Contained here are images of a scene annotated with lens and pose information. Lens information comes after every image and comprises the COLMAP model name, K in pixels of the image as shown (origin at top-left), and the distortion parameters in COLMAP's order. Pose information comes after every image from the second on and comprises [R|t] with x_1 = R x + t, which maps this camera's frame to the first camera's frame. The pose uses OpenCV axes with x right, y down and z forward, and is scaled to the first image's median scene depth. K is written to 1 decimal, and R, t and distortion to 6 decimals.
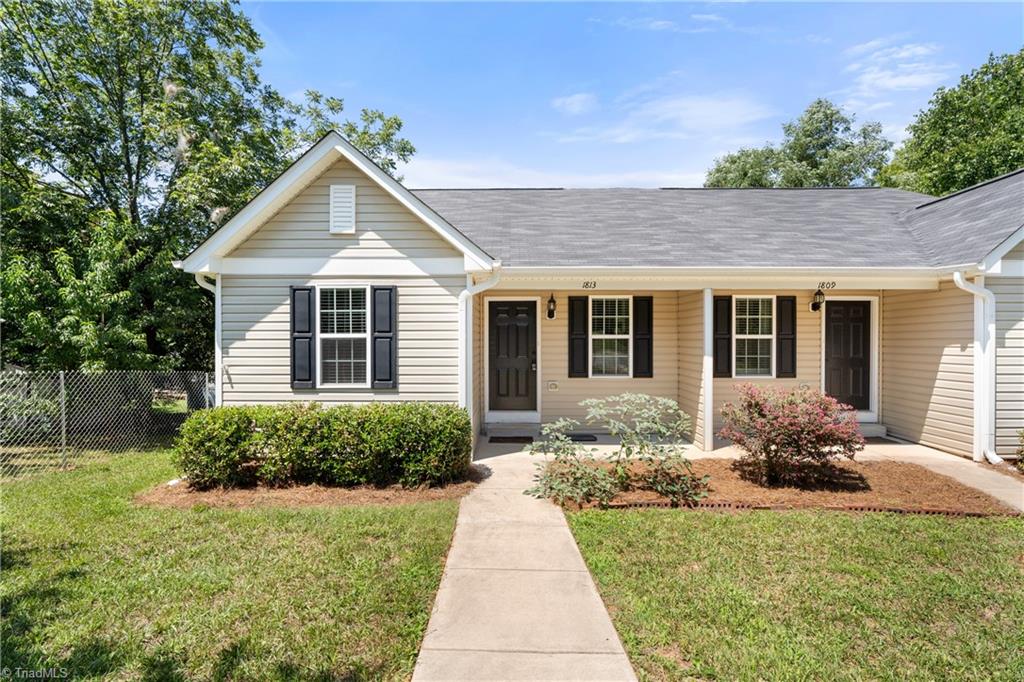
lens RADIAL K [[460.5, 0, 516.5], [0, 460.5, 342.2], [0, 0, 1]] dist [-0.011776, -0.000128]
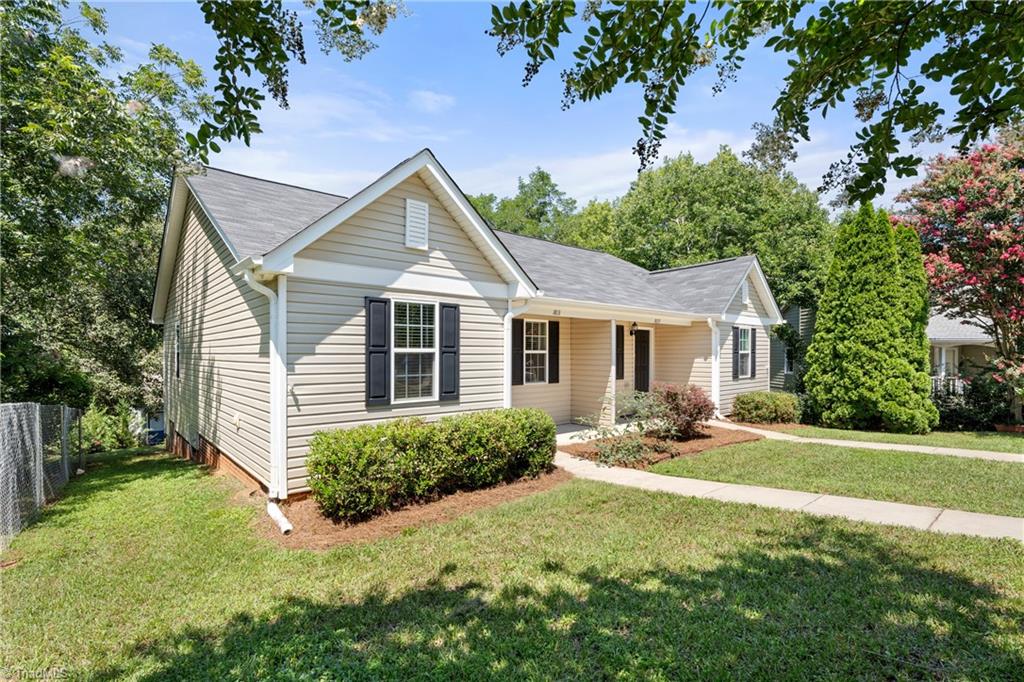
lens RADIAL K [[491.5, 0, 514.0], [0, 491.5, 344.7], [0, 0, 1]] dist [-0.002595, -0.000092]
pose [[0.736862, 0.014255, 0.675893, -0.942498], [0.000177, 0.999774, -0.021279, -0.003169], [-0.676044, 0.015800, 0.736692, 0.063178]]
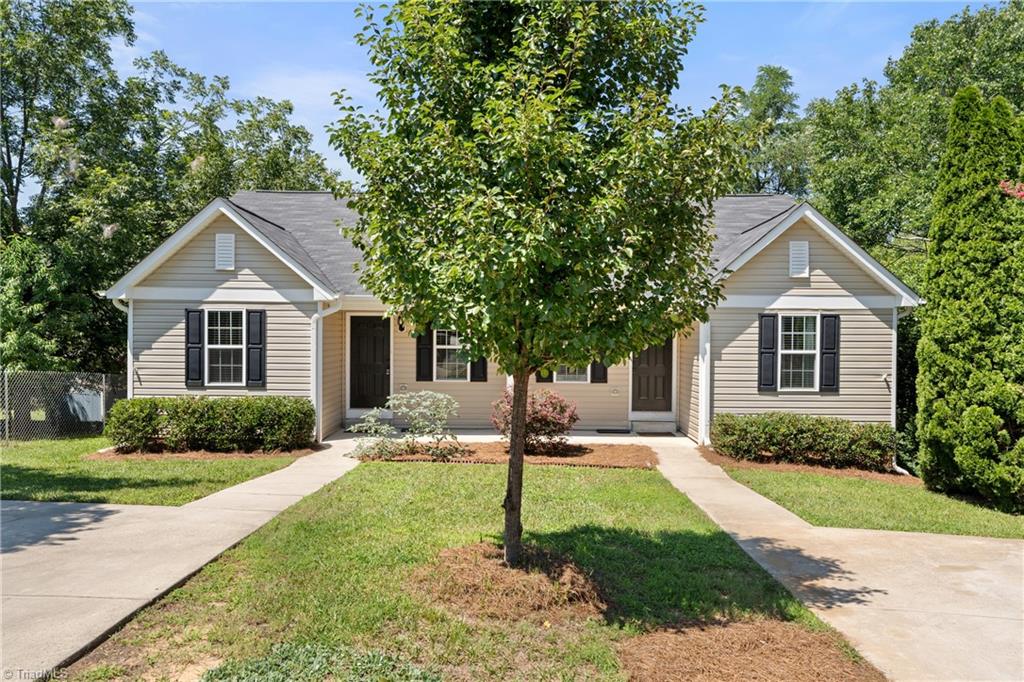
lens RADIAL K [[712.7, 0, 509.7], [0, 712.7, 340.1], [0, 0, 1]] dist [0.001873, 0.010226]
pose [[0.999936, 0.010145, -0.004953, 0.457249], [-0.010111, 0.999925, 0.006852, -0.055175], [0.005022, -0.006802, 0.999964, -1.061058]]
